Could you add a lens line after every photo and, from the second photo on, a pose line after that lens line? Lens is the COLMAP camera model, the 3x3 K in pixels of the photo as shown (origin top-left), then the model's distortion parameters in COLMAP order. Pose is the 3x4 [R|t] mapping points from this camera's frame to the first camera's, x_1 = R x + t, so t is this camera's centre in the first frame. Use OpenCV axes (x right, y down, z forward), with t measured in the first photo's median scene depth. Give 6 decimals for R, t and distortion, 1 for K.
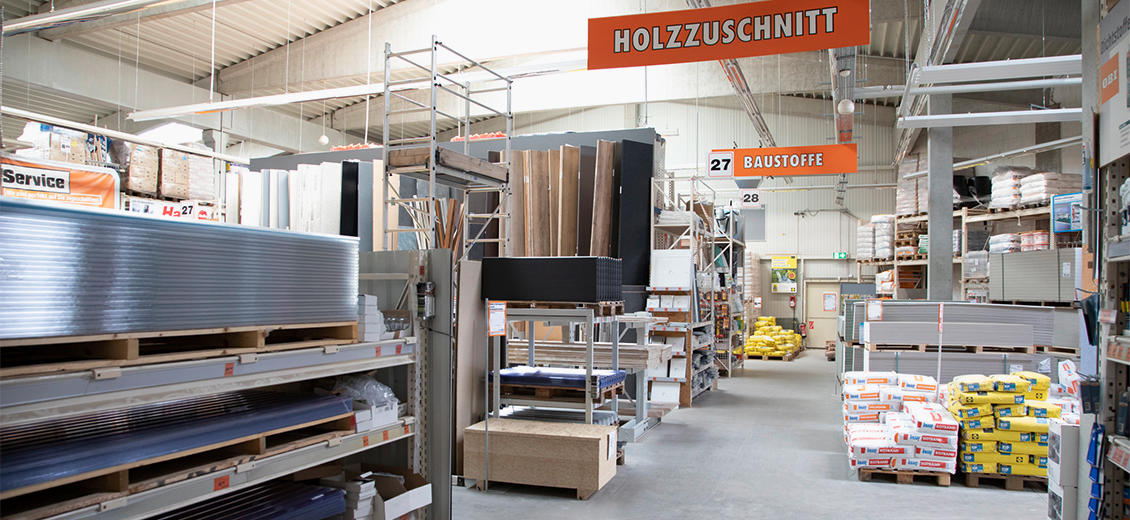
lens RADIAL K [[765.0, 0, 567.7], [0, 765.0, 290.3], [0, 0, 1]] dist [-0.119734, 0.065711]
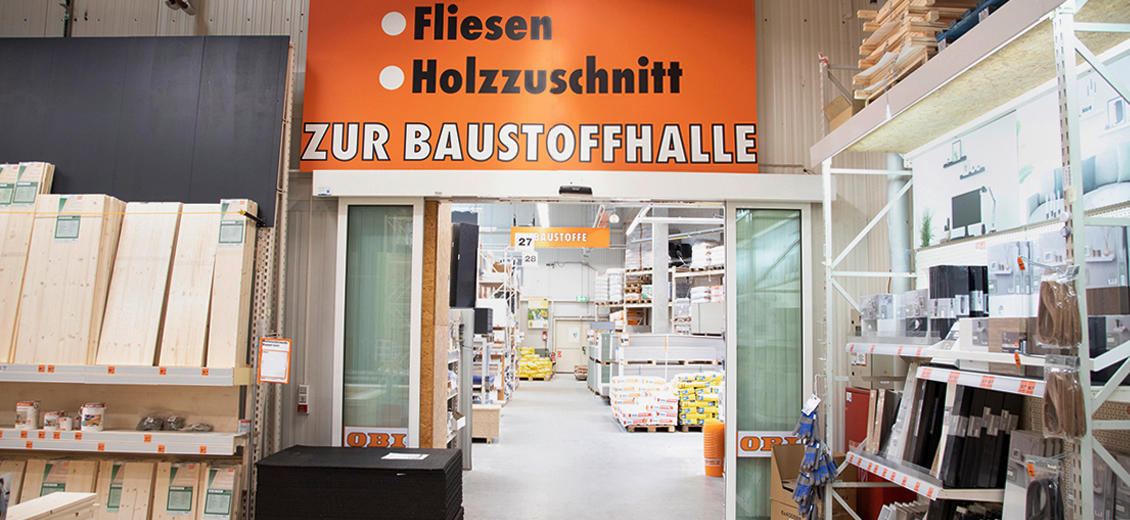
lens RADIAL K [[776.3, 0, 565.0], [0, 776.3, 260.0], [0, 0, 1]] dist [-0.124854, 0.070367]
pose [[0.936416, 0.031753, 0.349453, -0.165424], [-0.002442, 0.996463, -0.083998, -0.001937], [-0.350884, 0.077804, 0.933181, -0.285483]]
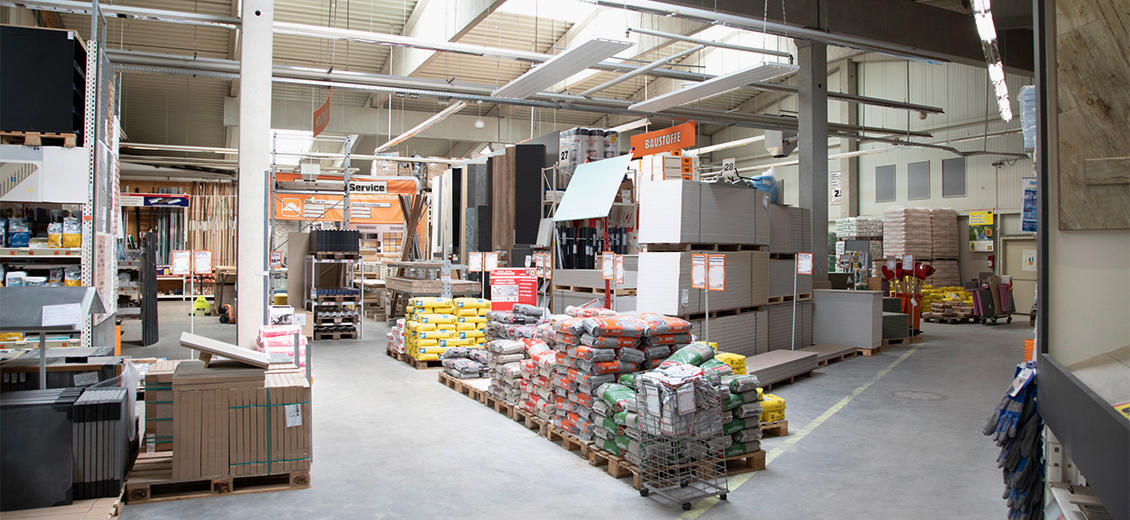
lens RADIAL K [[776.3, 0, 565.0], [0, 776.3, 260.0], [0, 0, 1]] dist [-0.124854, 0.070367]
pose [[0.714368, 0.004939, -0.699752, 0.781946], [0.000565, 0.999971, 0.007635, 0.008700], [0.699770, -0.005849, 0.714345, -0.002834]]
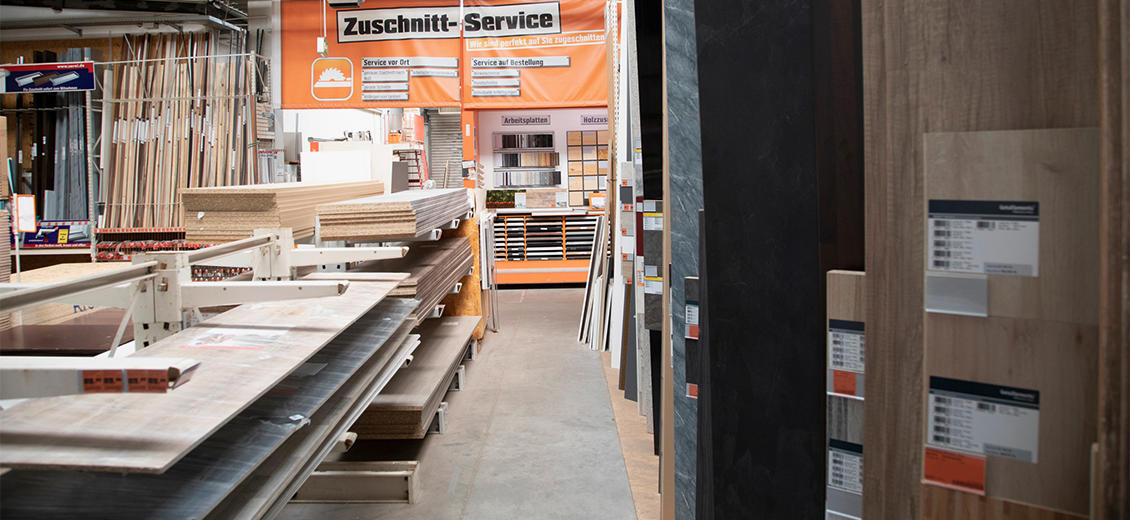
lens RADIAL K [[776.3, 0, 565.0], [0, 776.3, 260.0], [0, 0, 1]] dist [-0.124854, 0.070367]
pose [[0.343823, 0.094139, -0.934304, 0.018984], [0.022937, 0.993823, 0.108577, 0.002180], [0.938754, -0.058761, 0.339540, 0.655831]]
